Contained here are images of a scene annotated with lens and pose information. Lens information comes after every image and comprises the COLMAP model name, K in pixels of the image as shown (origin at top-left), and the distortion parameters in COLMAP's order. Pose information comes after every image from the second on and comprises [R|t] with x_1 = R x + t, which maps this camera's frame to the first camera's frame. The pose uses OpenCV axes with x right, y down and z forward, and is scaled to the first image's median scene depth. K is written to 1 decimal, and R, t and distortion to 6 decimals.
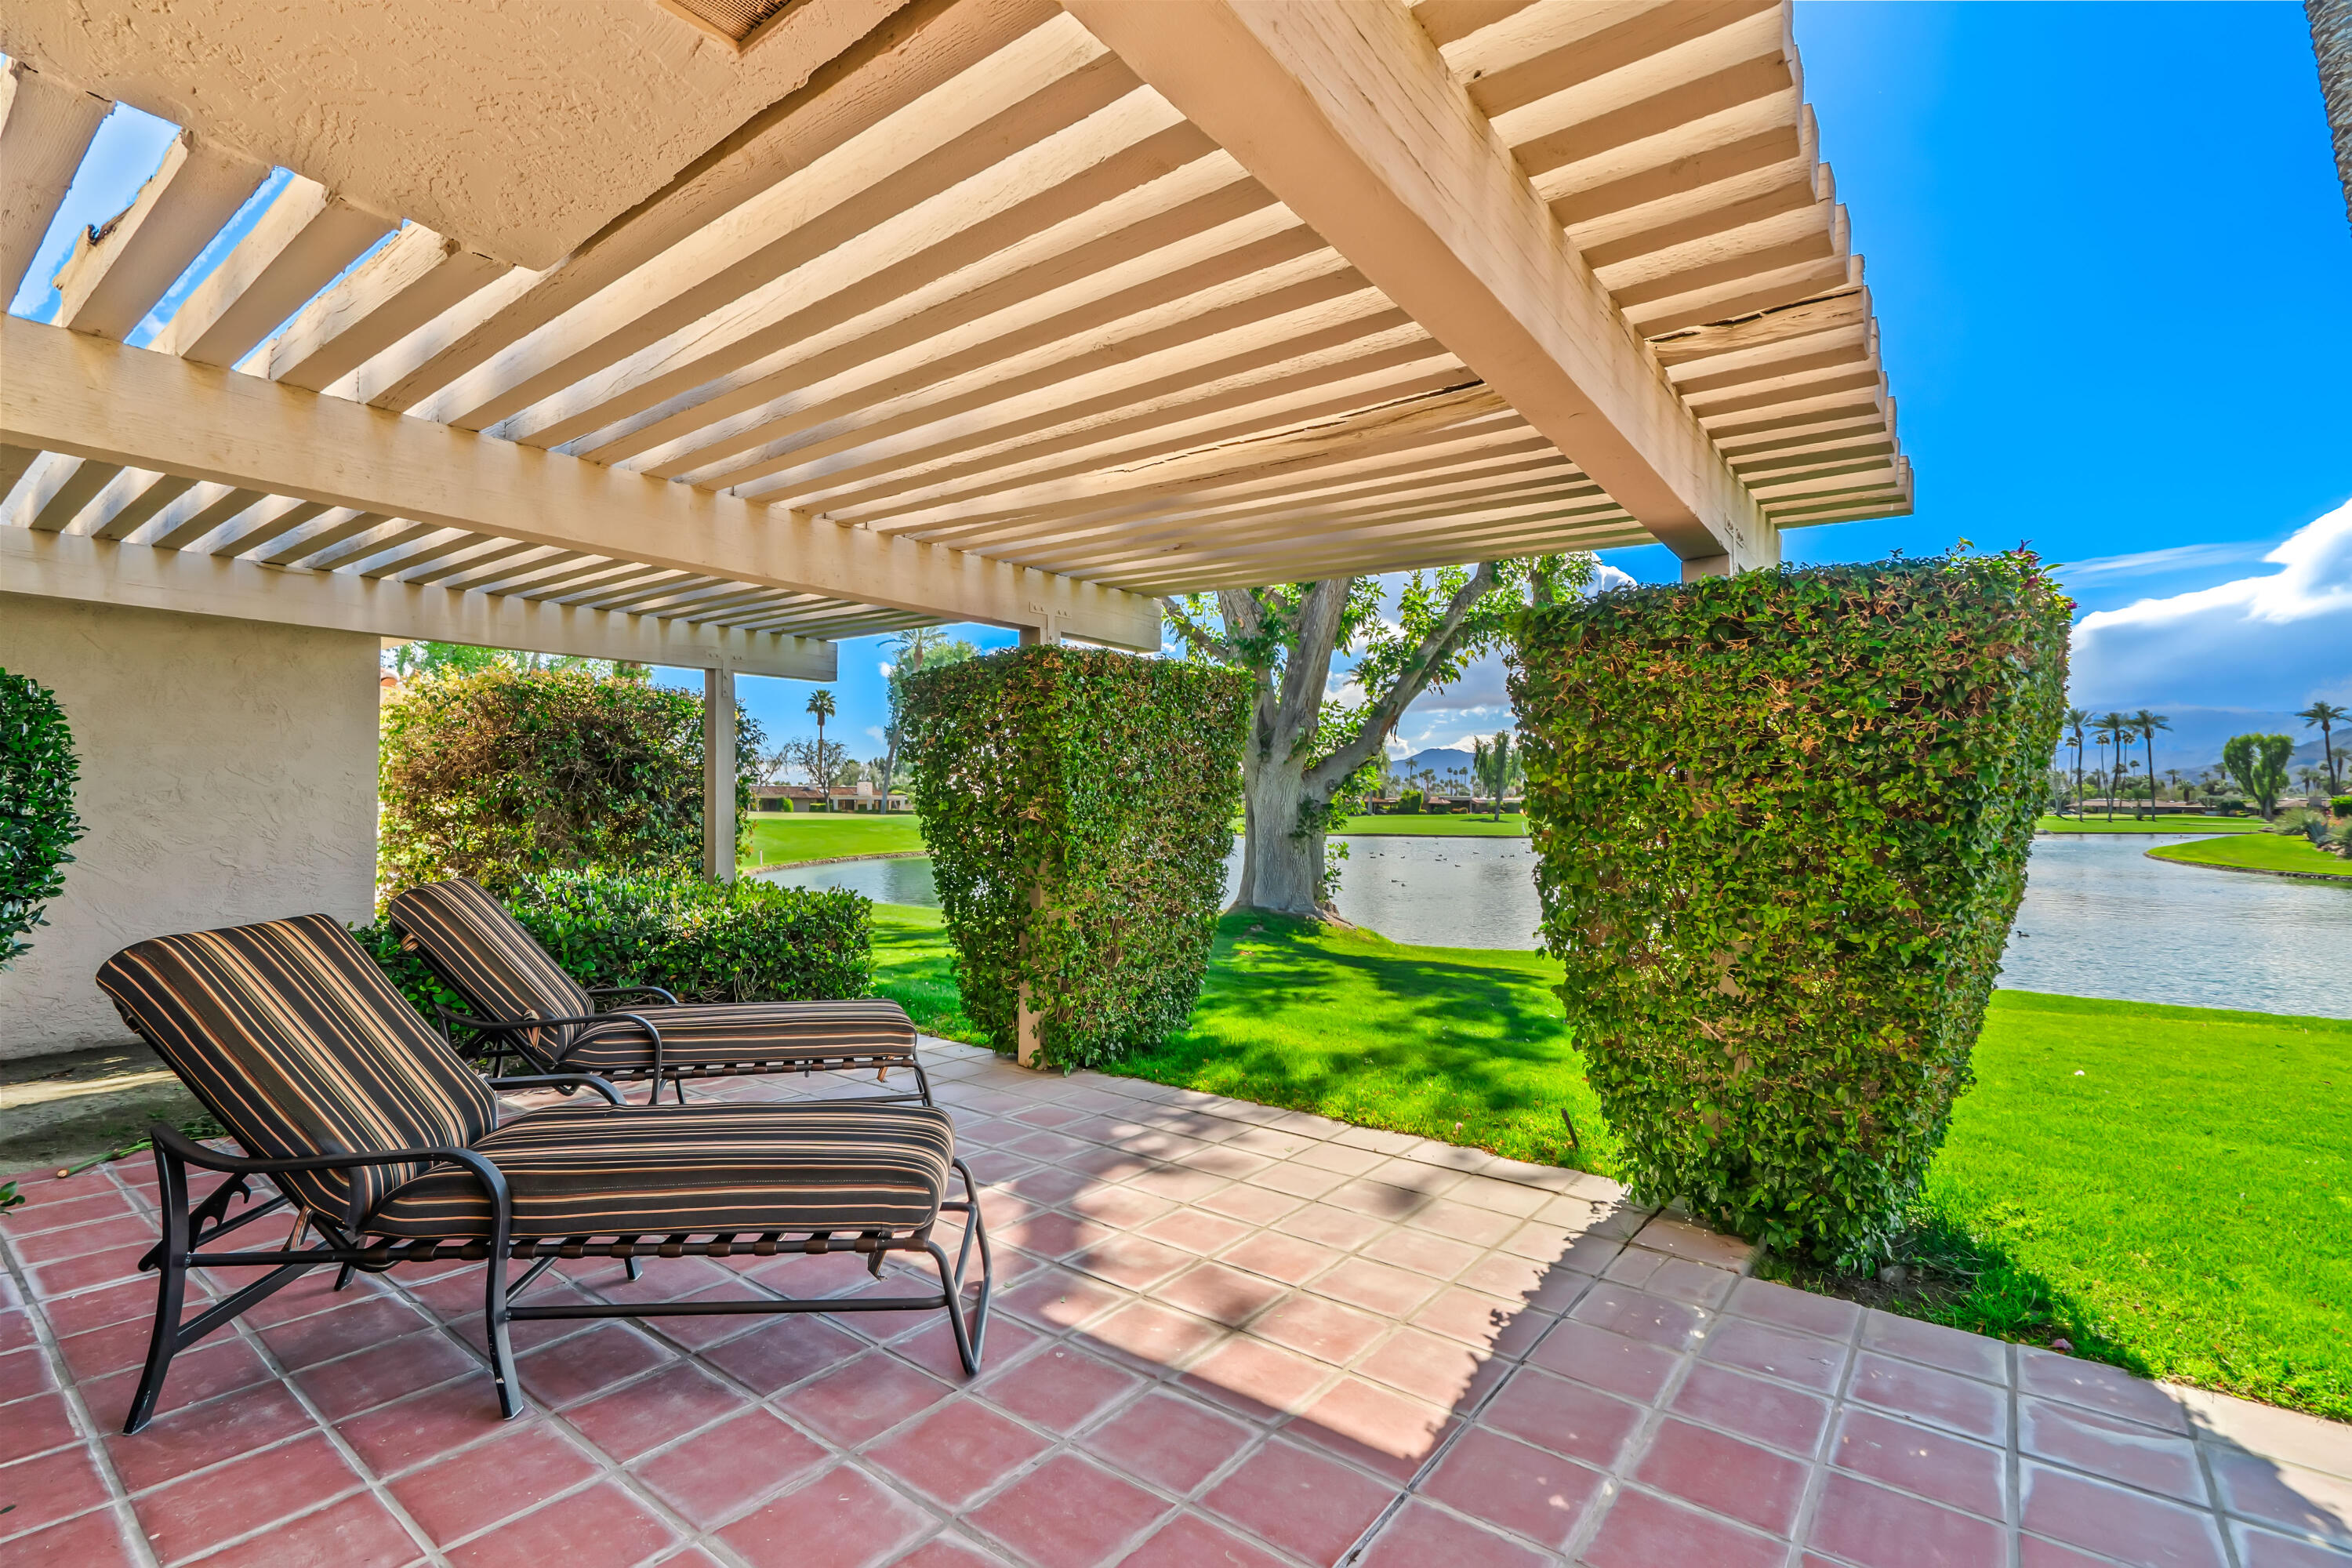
lens RADIAL K [[1069.4, 0, 1169.1], [0, 1069.4, 781.3], [0, 0, 1]] dist [0.003177, 0.000853]
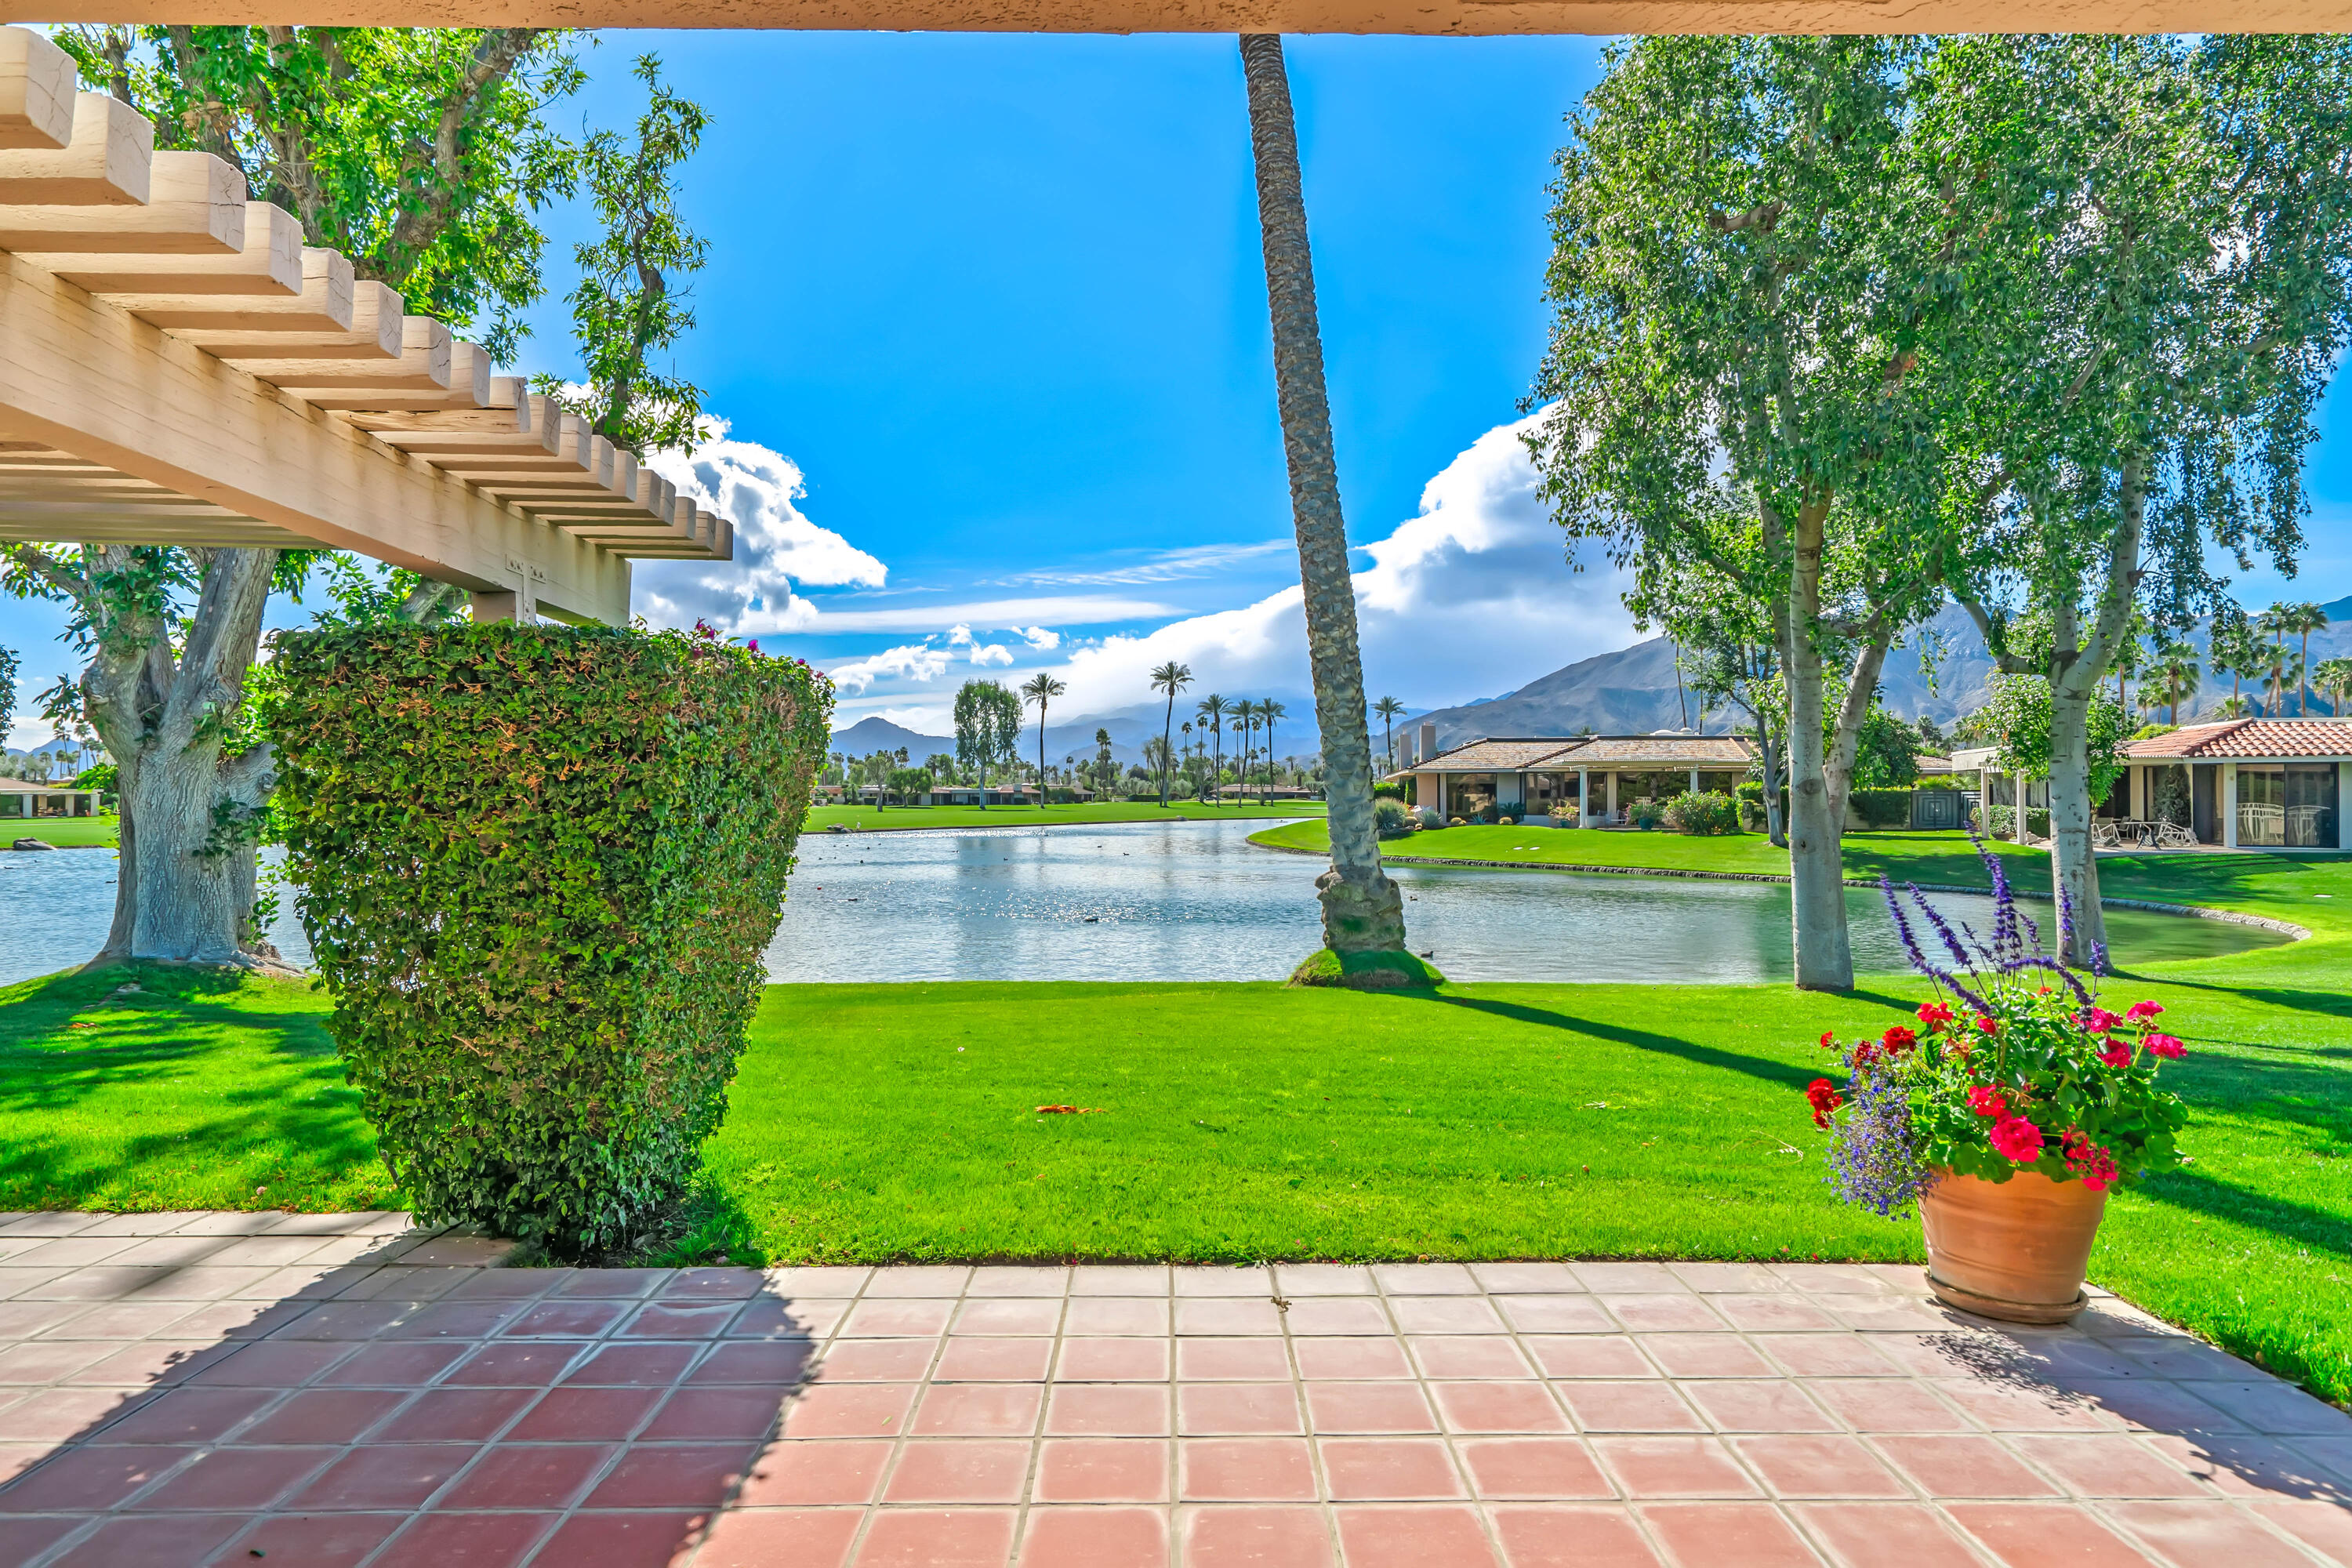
lens RADIAL K [[1402.5, 0, 1167.8], [0, 1402.5, 780.7], [0, 0, 1]] dist [0.007416, 0.001018]
pose [[0.787659, 0.000365, 0.616112, 0.171484], [-0.008616, 0.999909, 0.010423, -0.045331], [-0.616052, -0.013518, 0.787590, -0.460844]]
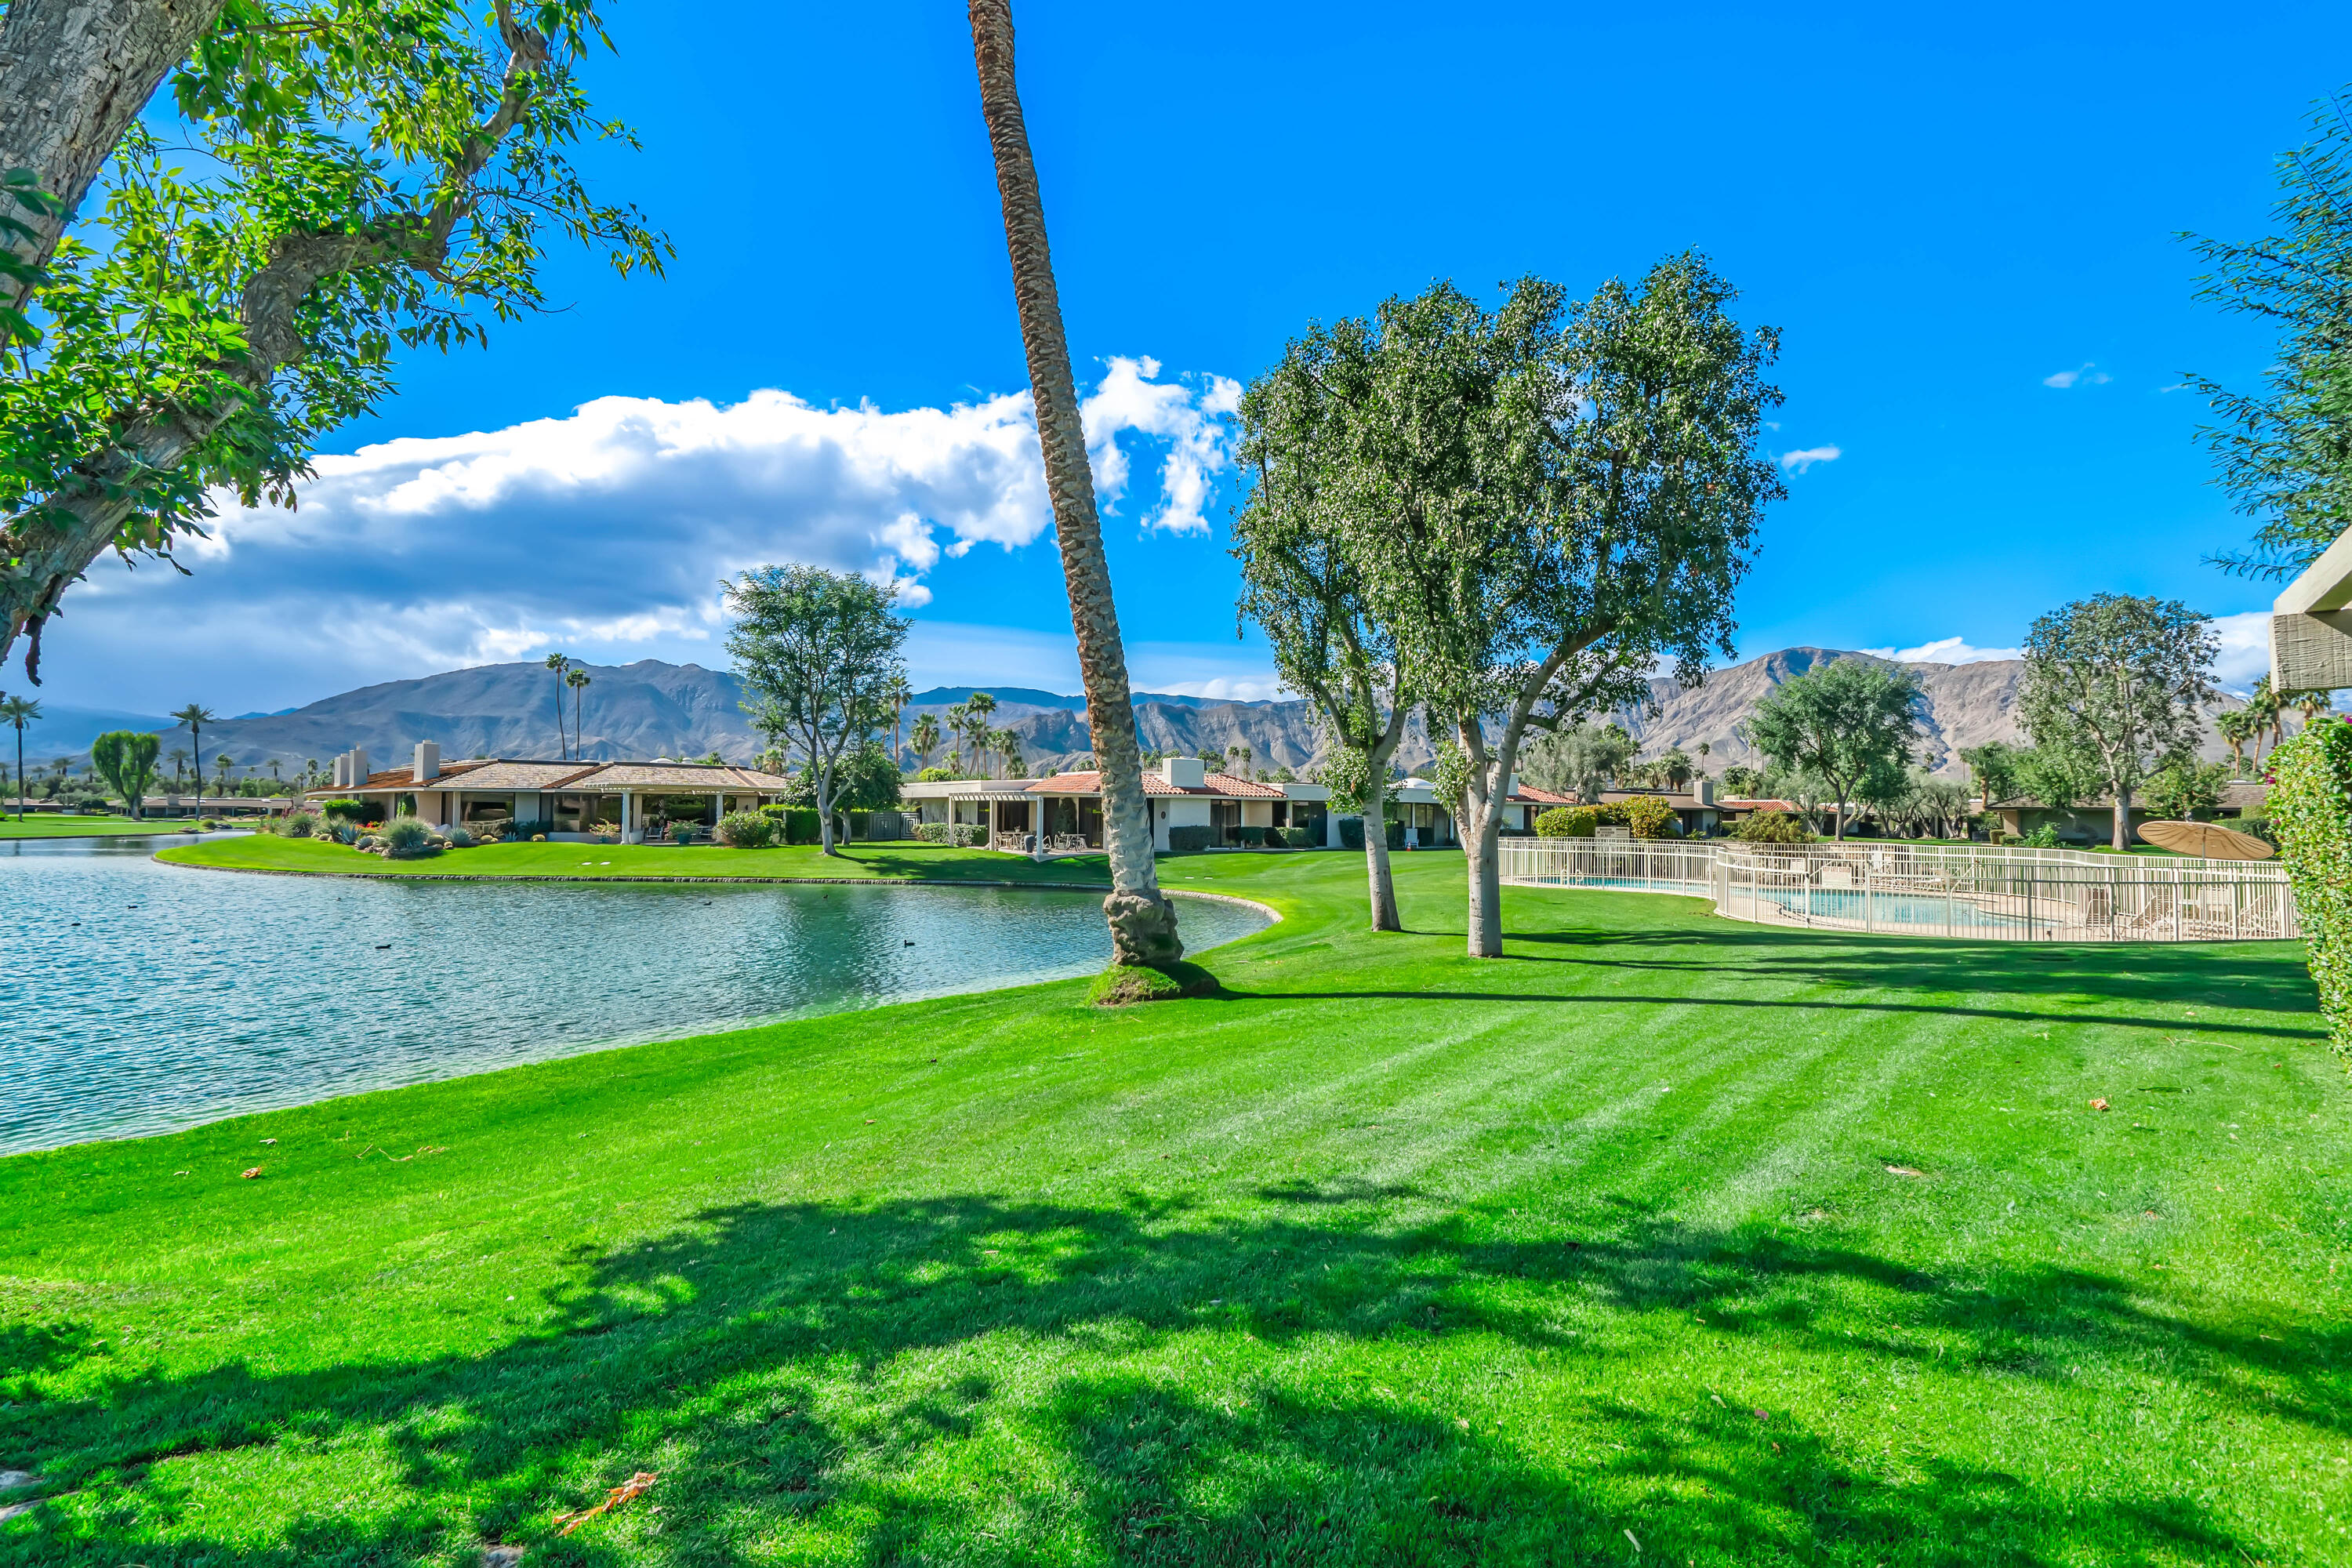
lens RADIAL K [[1113.1, 0, 1167.8], [0, 1113.1, 788.2], [0, 0, 1]] dist [-0.001817, 0.000224]
pose [[-0.003555, 0.017924, 0.999833, -0.557684], [-0.027827, 0.999450, -0.018016, -0.027860], [-0.999606, -0.027886, -0.003054, 2.418461]]
